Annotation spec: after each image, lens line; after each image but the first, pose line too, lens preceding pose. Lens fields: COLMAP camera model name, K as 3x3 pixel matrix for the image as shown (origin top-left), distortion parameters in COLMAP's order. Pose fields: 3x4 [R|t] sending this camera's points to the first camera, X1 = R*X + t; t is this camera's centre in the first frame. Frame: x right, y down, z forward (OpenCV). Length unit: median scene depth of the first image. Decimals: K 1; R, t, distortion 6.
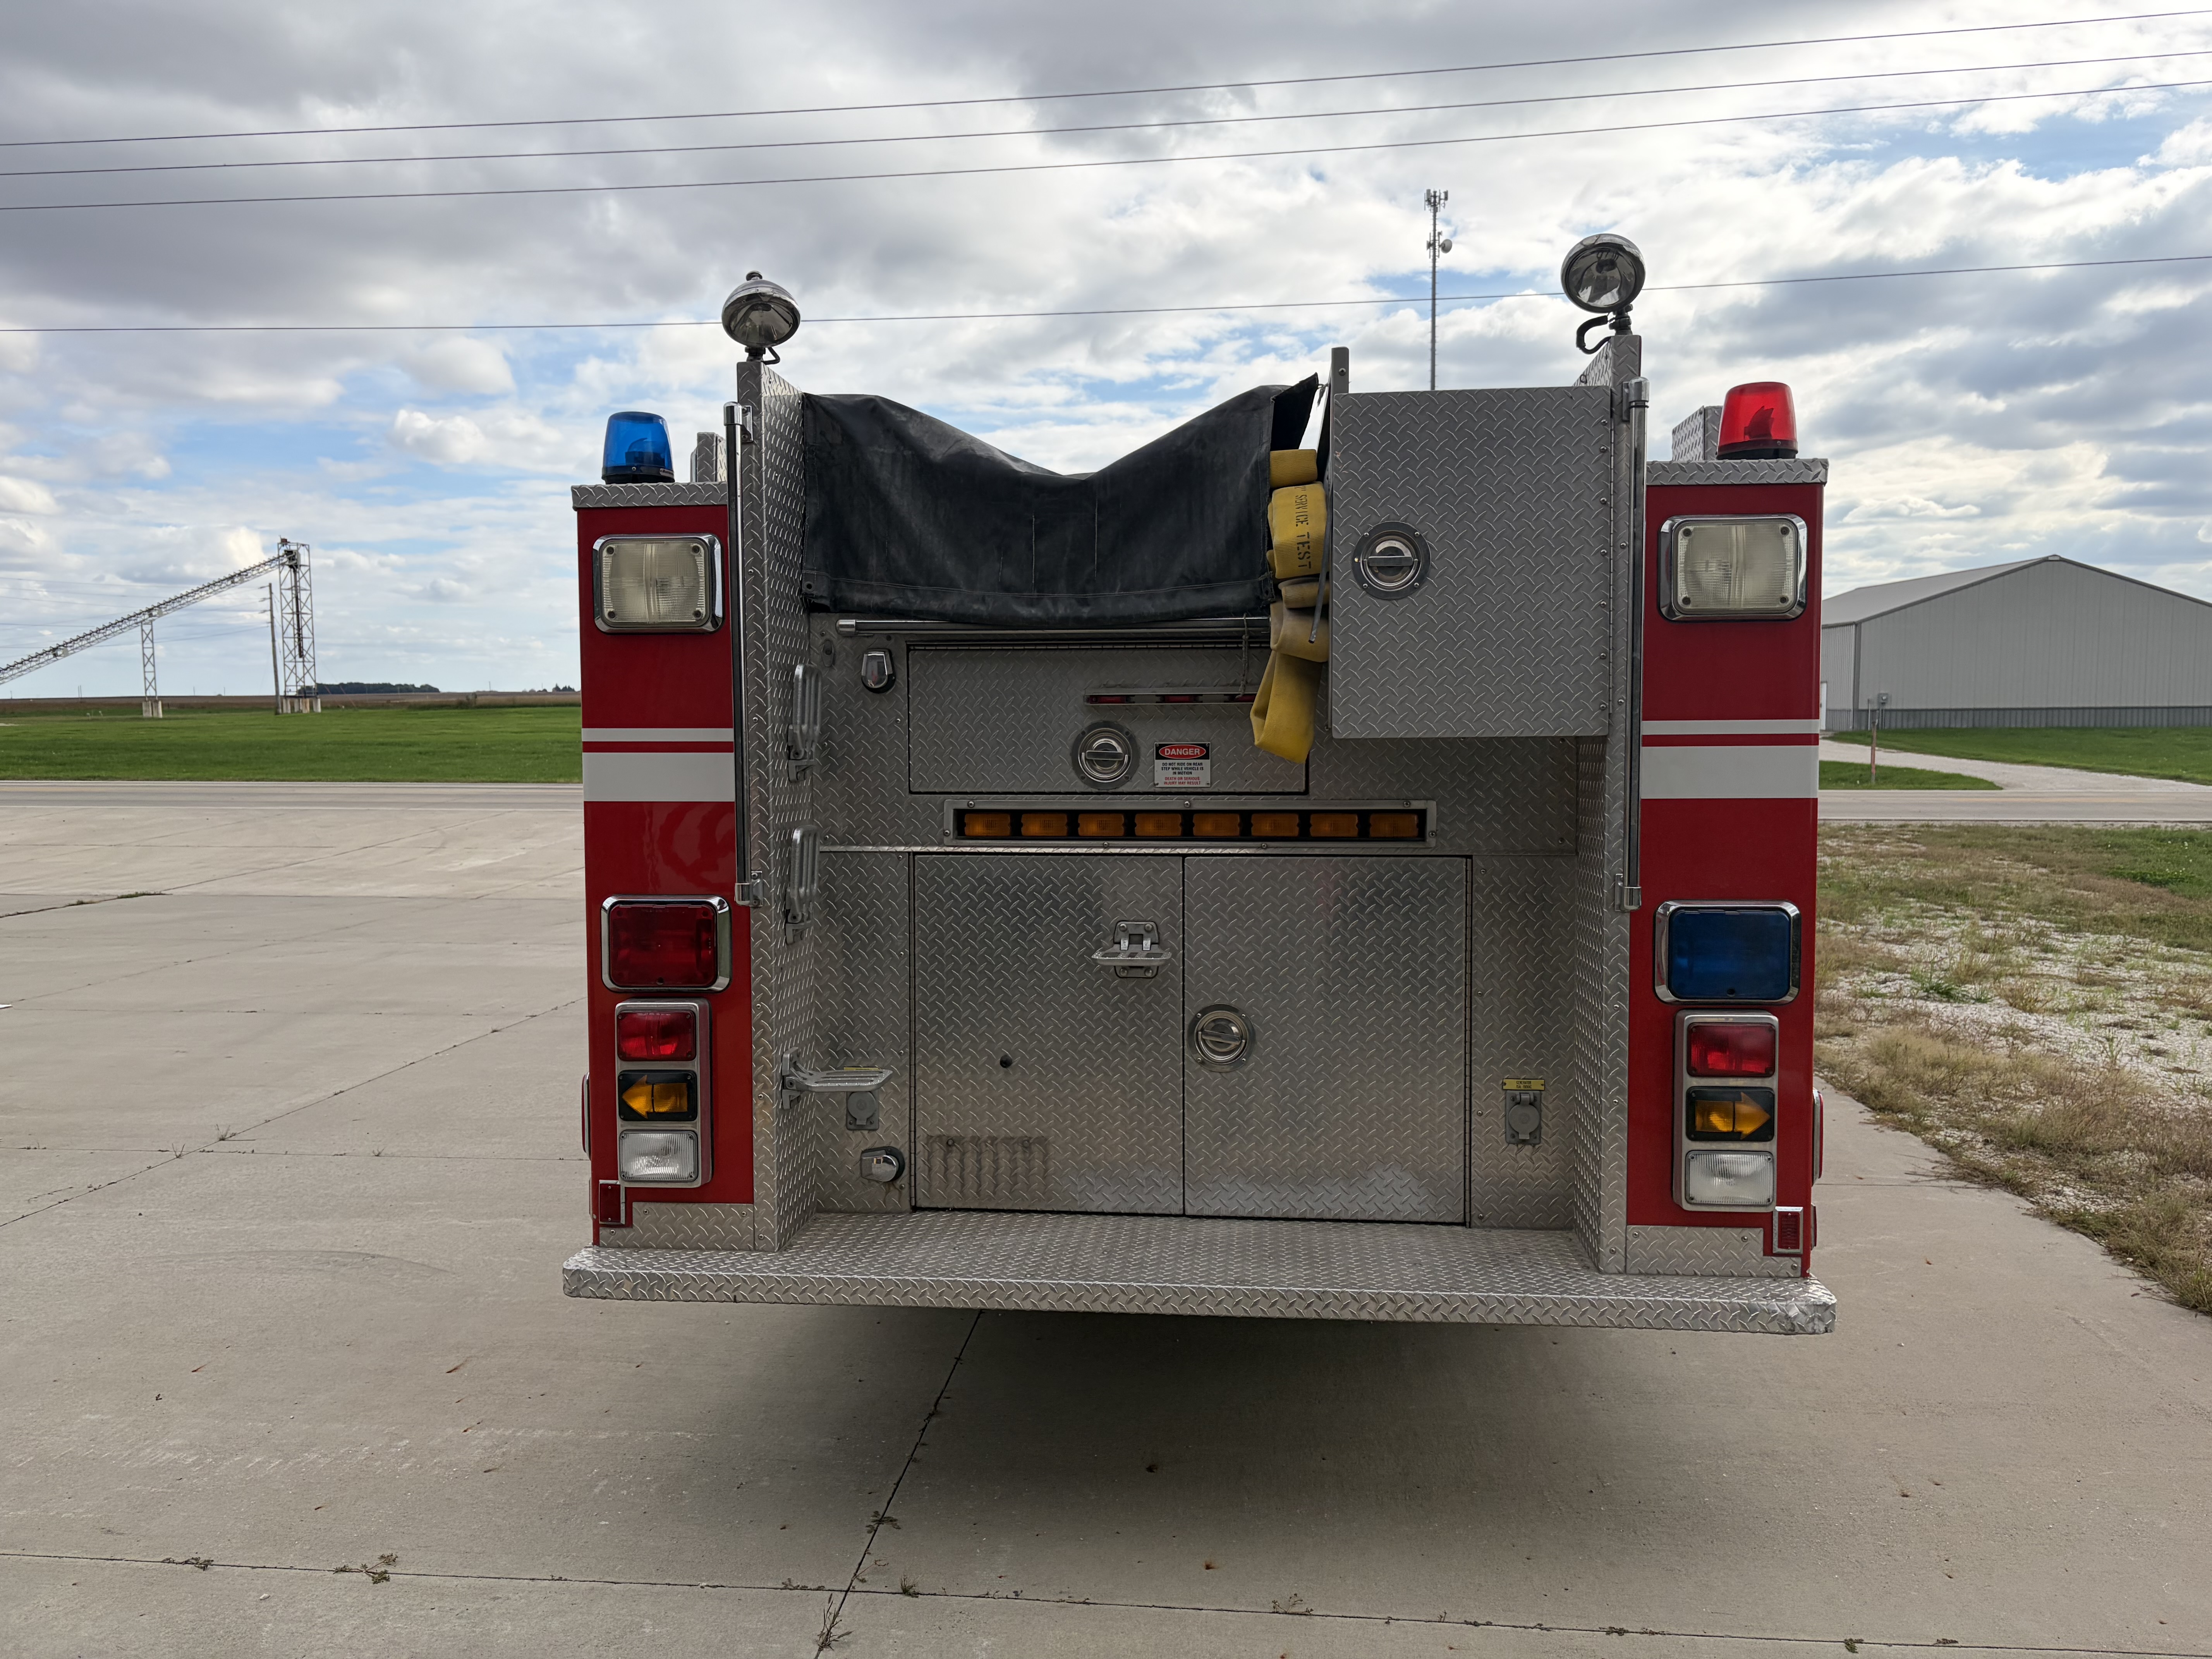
lens RADIAL K [[1685.1, 0, 1129.5], [0, 1685.1, 838.5], [0, 0, 1]] dist [0.034692, -0.052644]
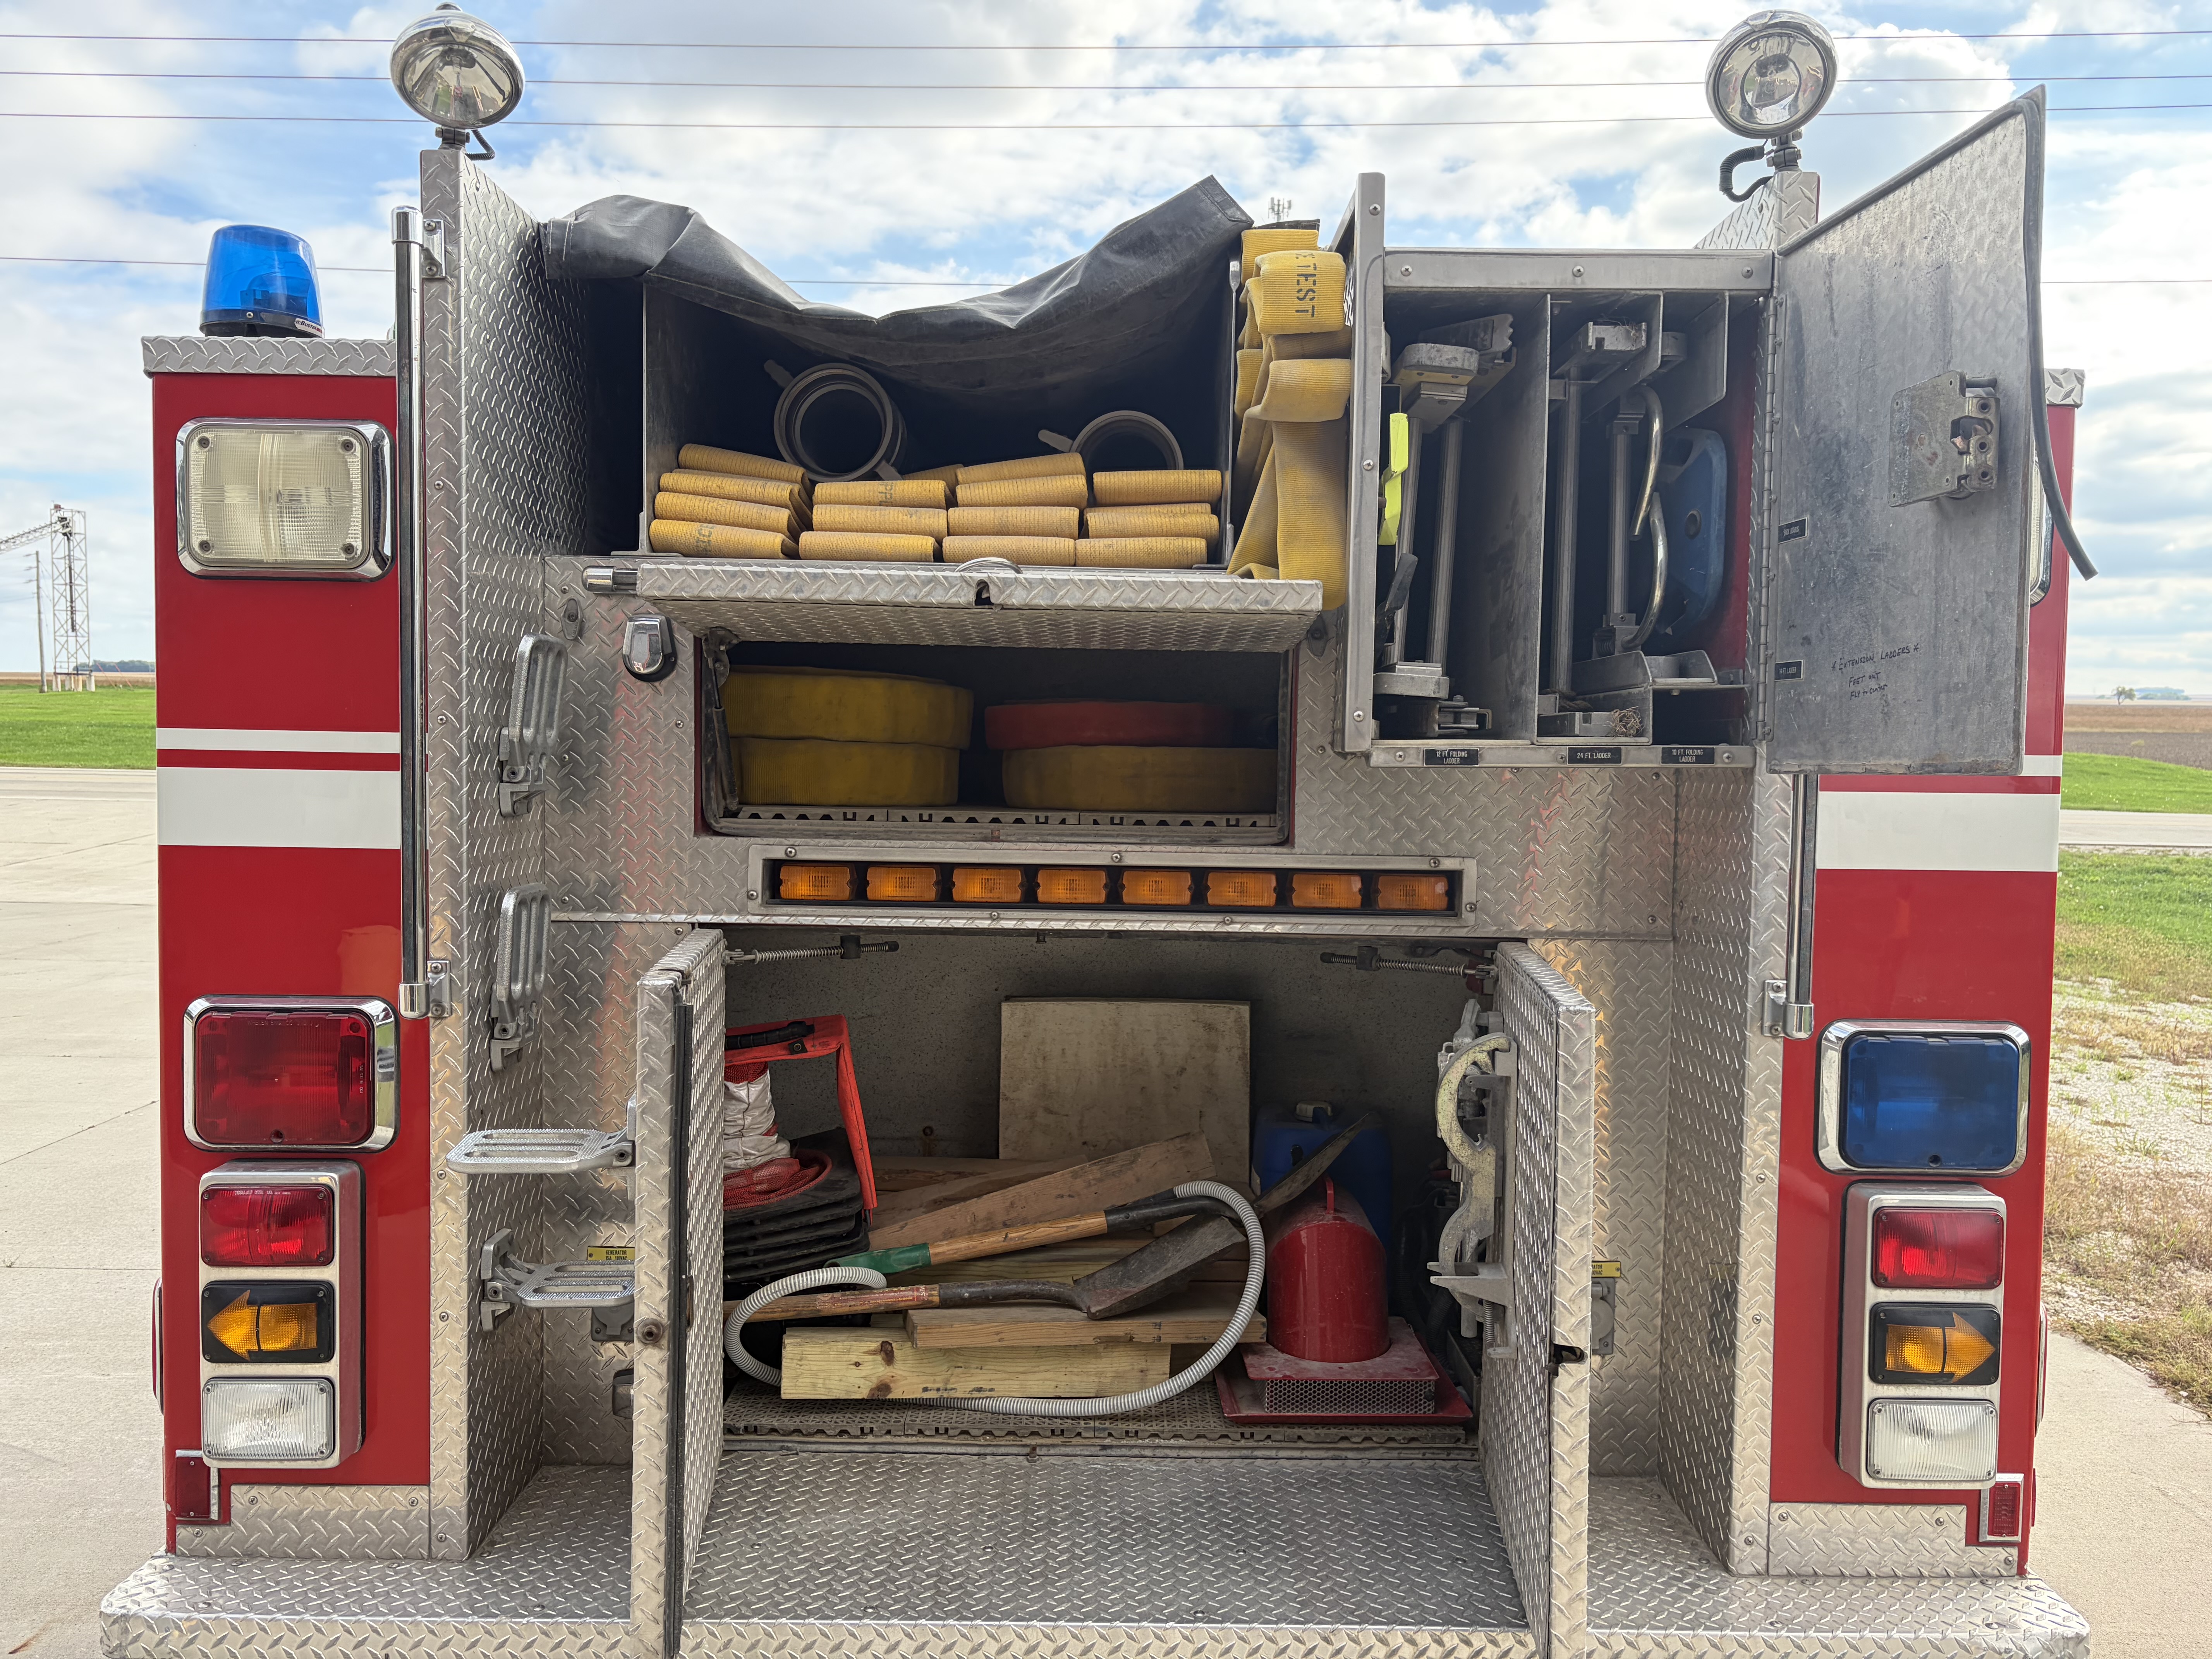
lens RADIAL K [[1685.1, 0, 1129.5], [0, 1685.1, 838.5], [0, 0, 1]] dist [0.034692, -0.052644]
pose [[0.994945, 0.015420, 0.099227, -0.028709], [-0.015403, 0.999881, -0.000935, -0.029365], [-0.099230, -0.000598, 0.995064, 0.346500]]
